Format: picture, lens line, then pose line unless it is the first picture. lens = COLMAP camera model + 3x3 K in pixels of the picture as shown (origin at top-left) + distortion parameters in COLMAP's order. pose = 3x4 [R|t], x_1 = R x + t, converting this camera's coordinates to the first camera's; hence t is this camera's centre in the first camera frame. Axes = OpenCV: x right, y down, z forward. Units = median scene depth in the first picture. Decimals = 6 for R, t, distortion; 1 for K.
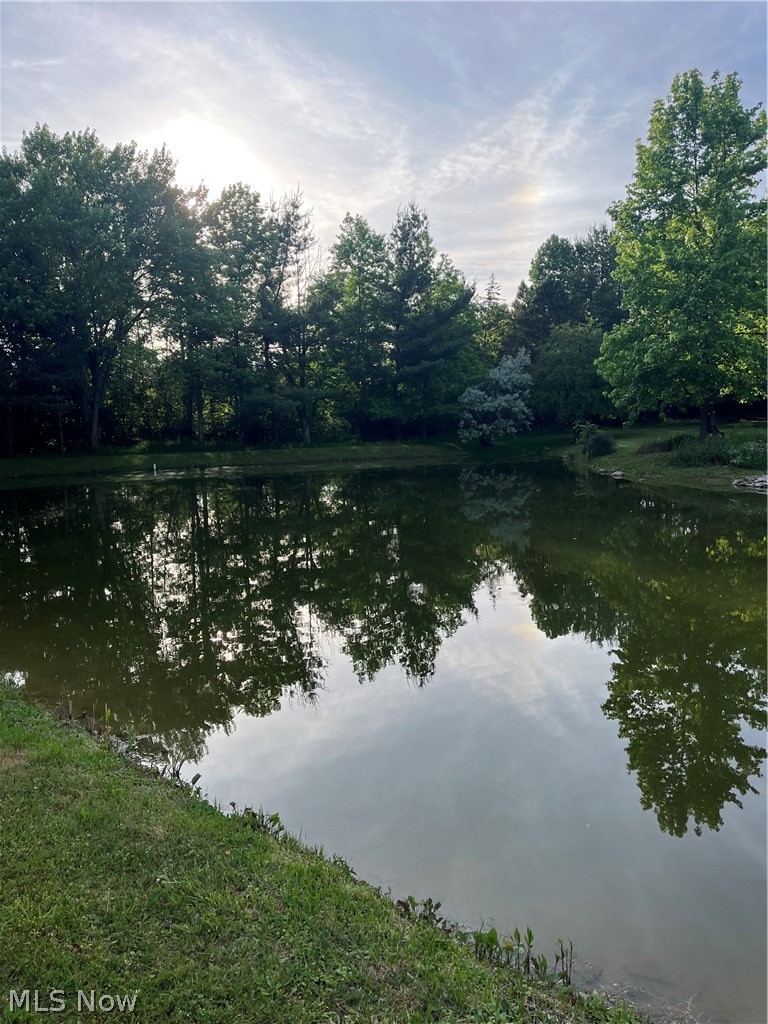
lens RADIAL K [[779.7, 0, 389.9], [0, 779.7, 512.0], [0, 0, 1]] dist [0.070279, -0.091293]
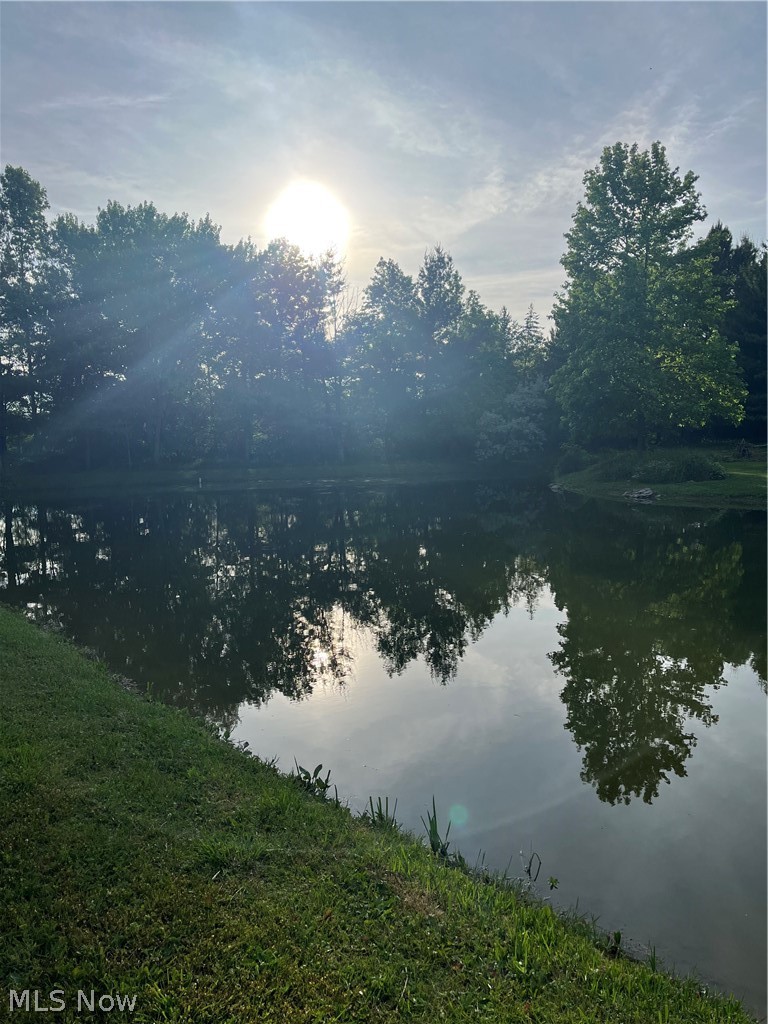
lens RADIAL K [[779.7, 0, 389.5], [0, 779.7, 518.3], [0, 0, 1]] dist [0.070279, -0.091293]
pose [[0.990581, 0.014027, -0.136206, 0.118810], [-0.016361, 0.999738, -0.016032, 0.011720], [0.135946, 0.018110, 0.990551, -0.109558]]
